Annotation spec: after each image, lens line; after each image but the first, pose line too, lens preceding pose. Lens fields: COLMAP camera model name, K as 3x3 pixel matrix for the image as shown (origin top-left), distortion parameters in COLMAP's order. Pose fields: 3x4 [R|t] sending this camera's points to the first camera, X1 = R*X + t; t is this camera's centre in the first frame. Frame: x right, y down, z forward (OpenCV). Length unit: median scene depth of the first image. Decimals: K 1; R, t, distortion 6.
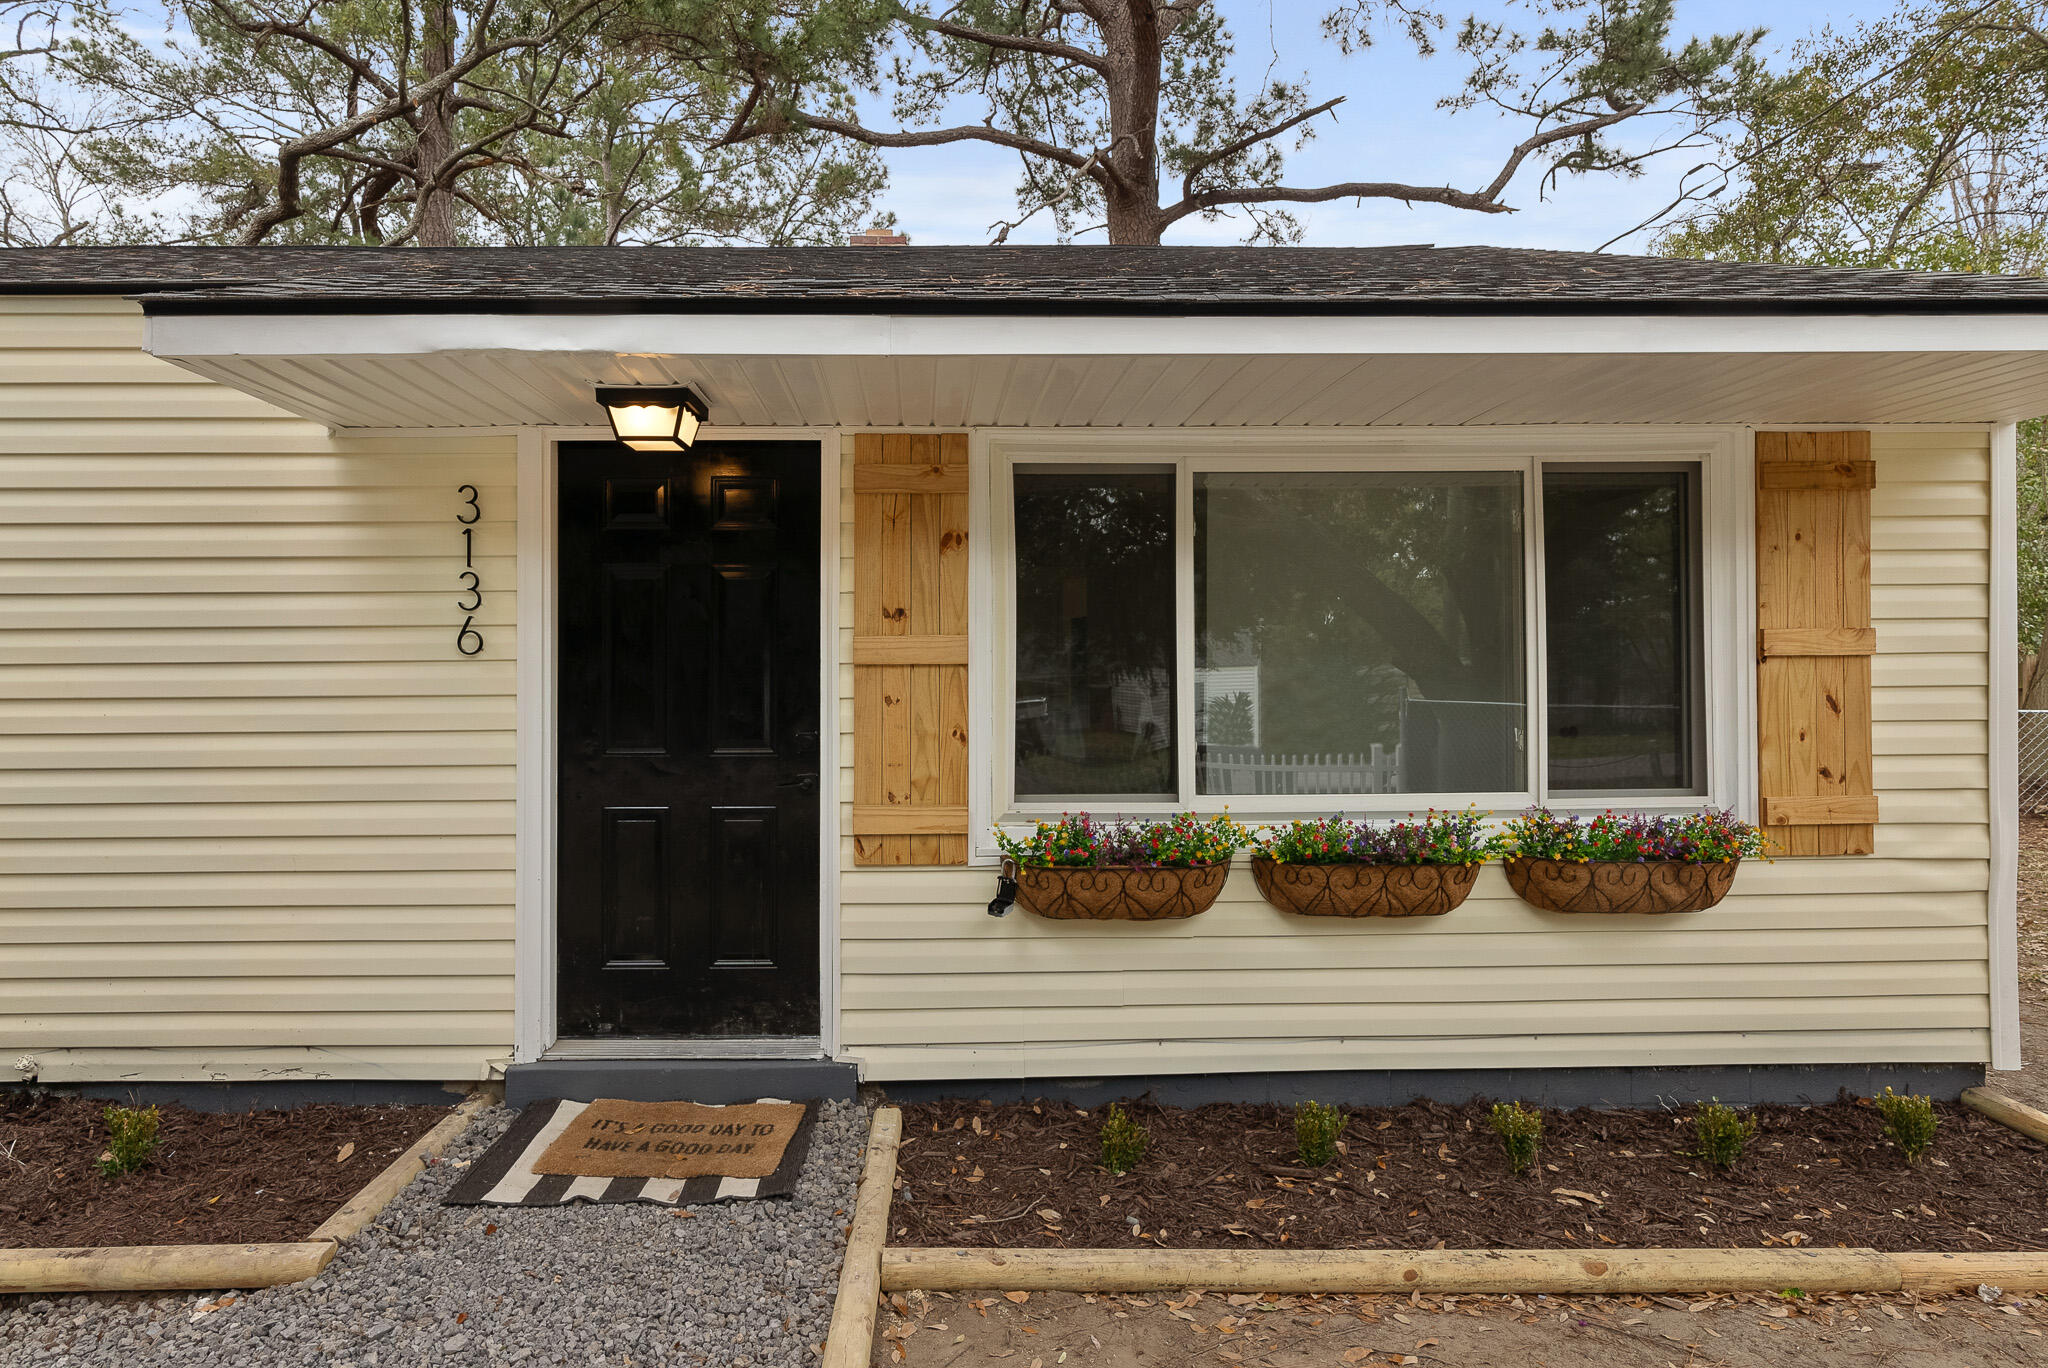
lens RADIAL K [[1056.4, 0, 1013.5], [0, 1056.4, 666.3], [0, 0, 1]] dist [-0.002353, -0.000448]
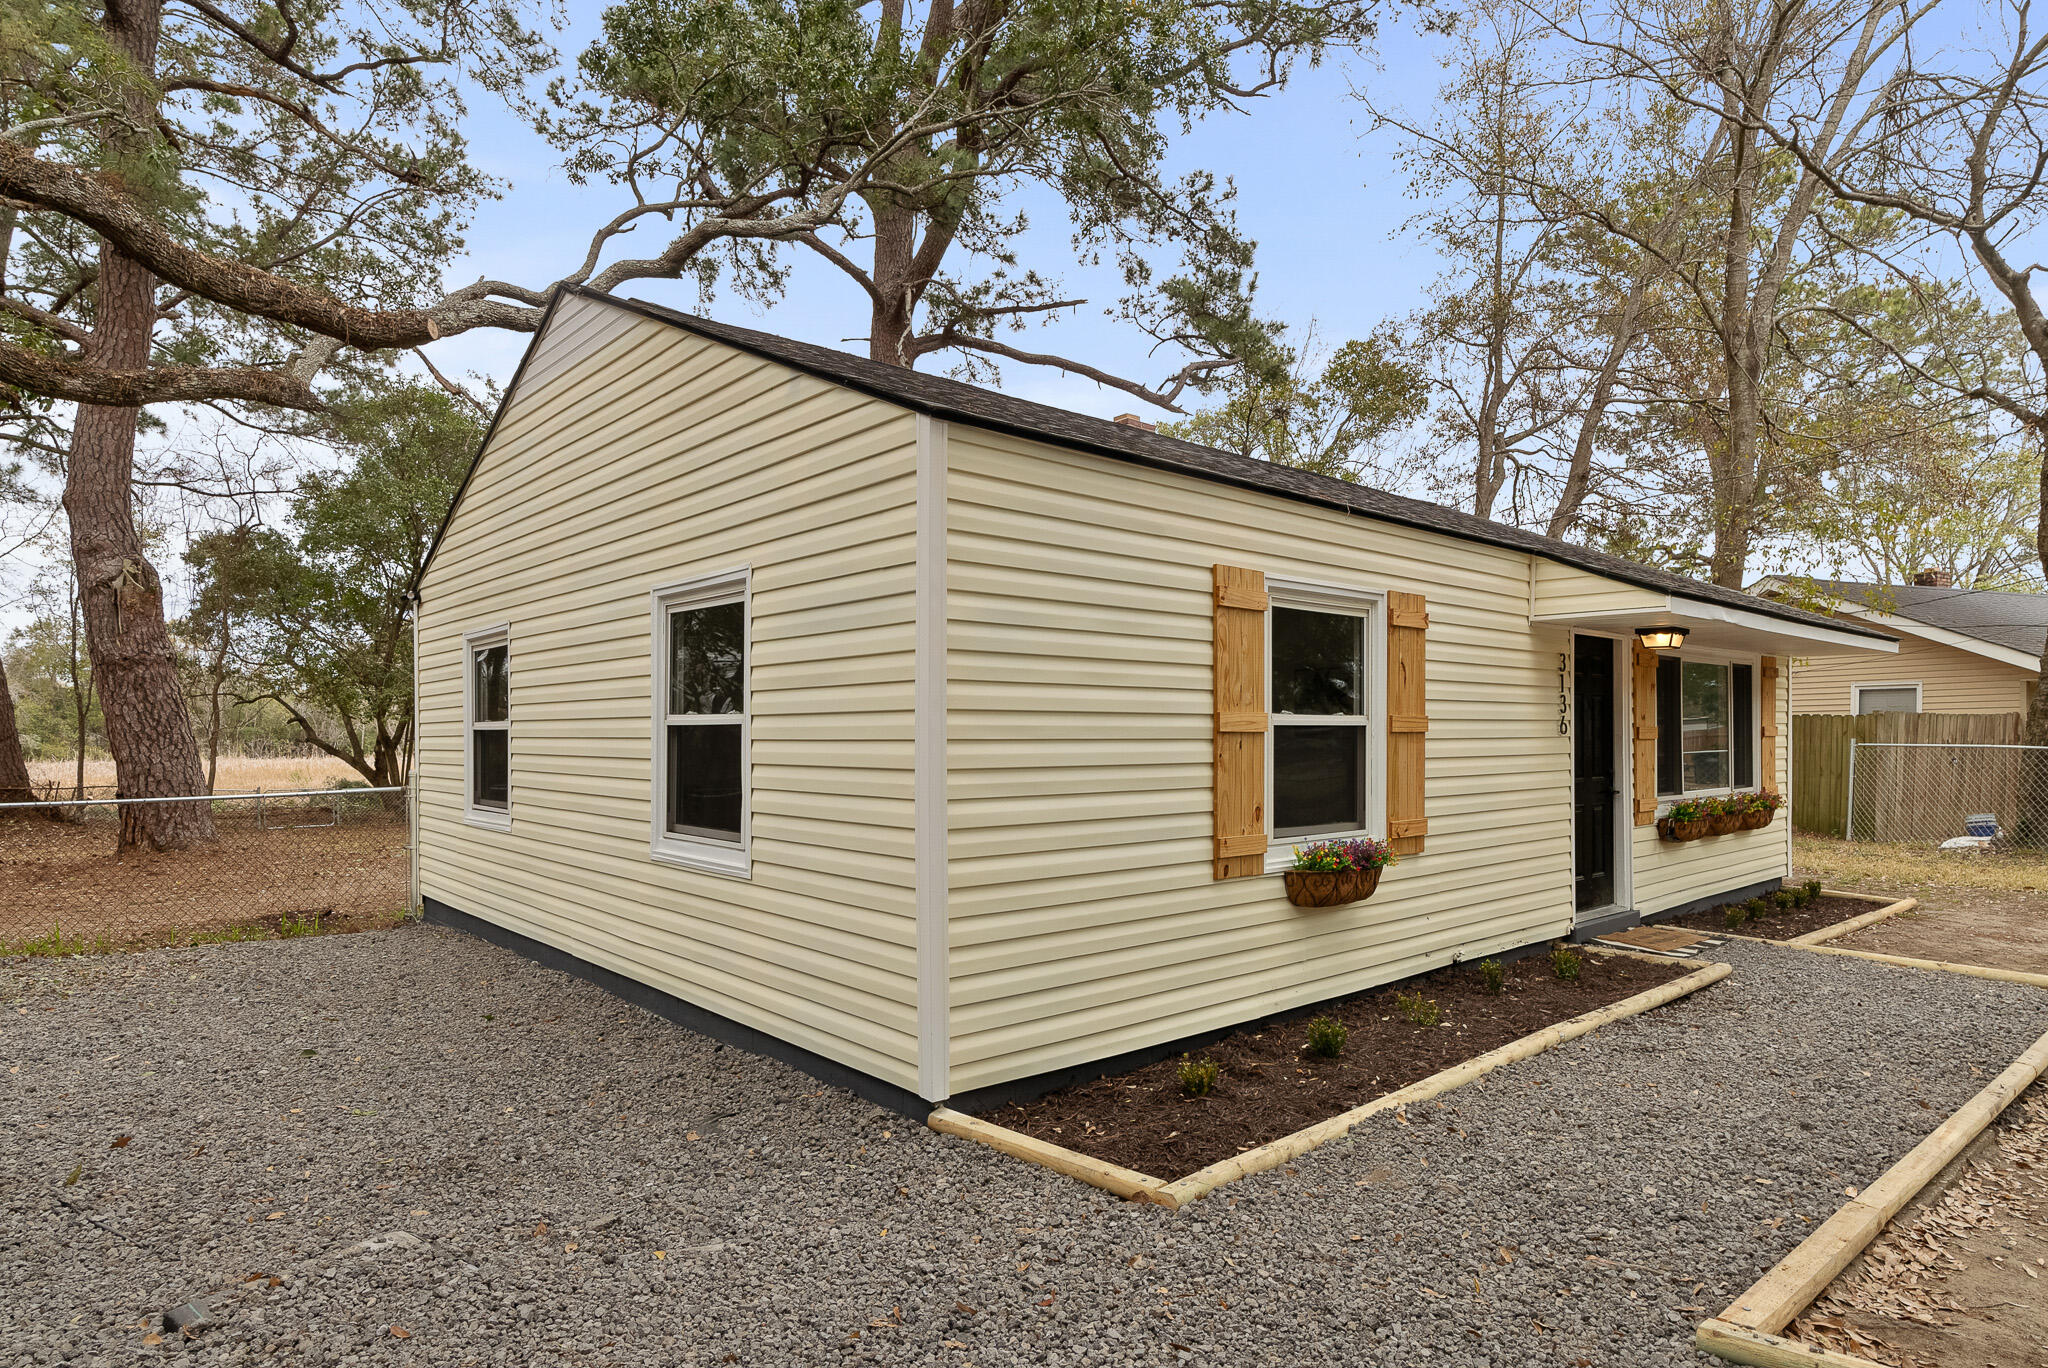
lens RADIAL K [[1167.2, 0, 1031.0], [0, 1167.2, 692.4], [0, 0, 1]] dist [-0.050928, 0.000178]
pose [[0.757410, 0.032487, 0.652130, -2.782522], [-0.003864, 0.998967, -0.045277, 0.013986], [-0.652928, 0.031774, 0.756754, -0.054251]]
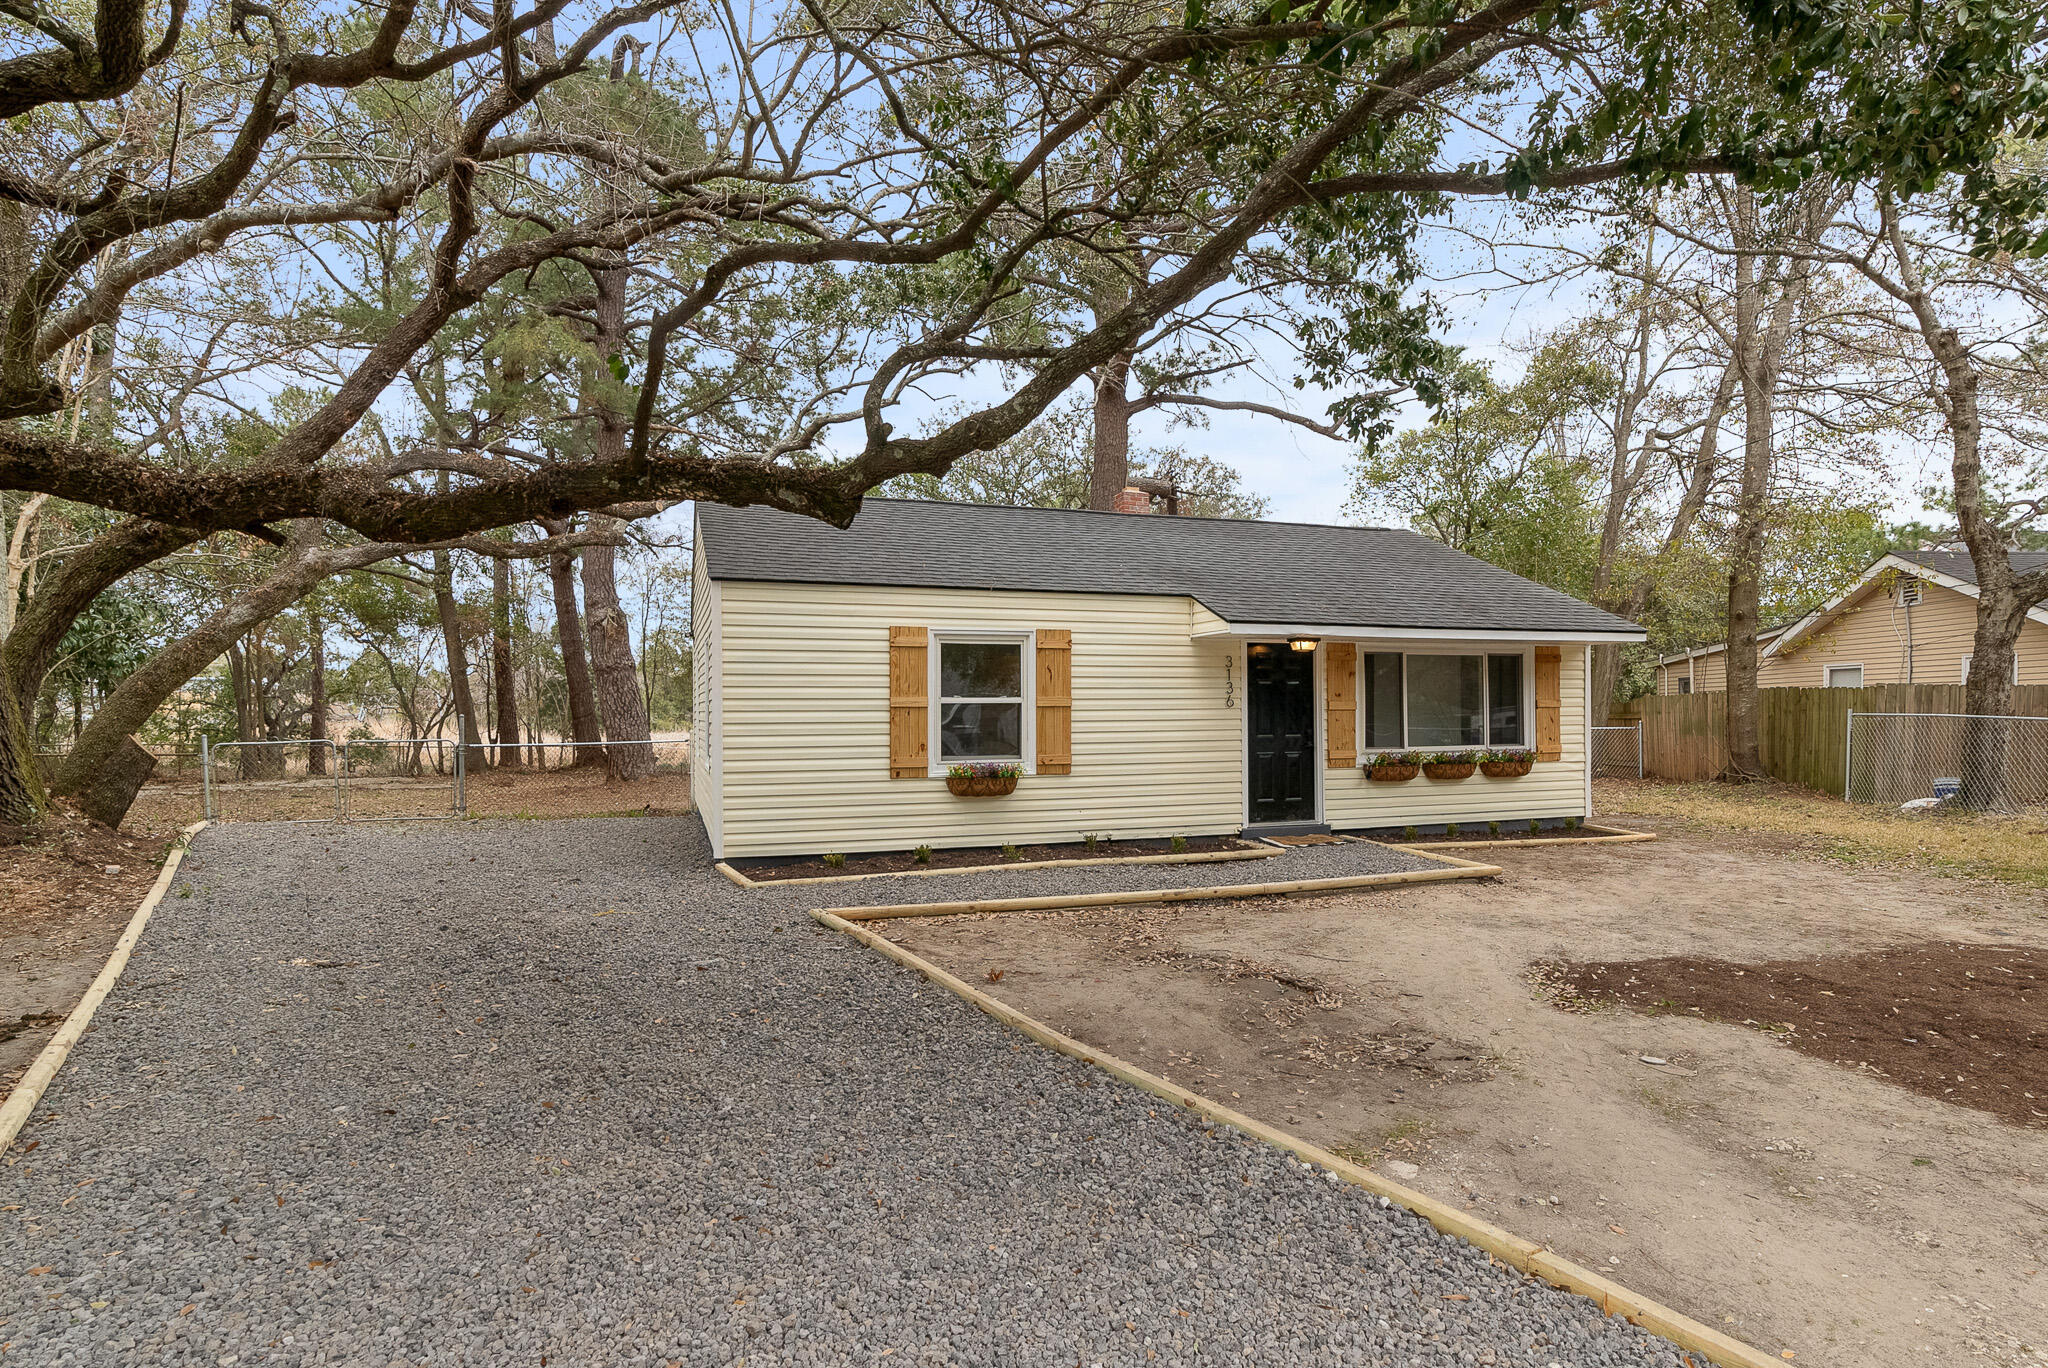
lens RADIAL K [[1035.3, 0, 1017.7], [0, 1035.3, 694.8], [0, 0, 1]] dist [0.001184, -0.000398]
pose [[0.948602, 0.006362, 0.316407, -2.154647], [0.000365, 0.999775, -0.021195, 0.021527], [-0.316471, 0.020221, 0.948387, -1.863826]]
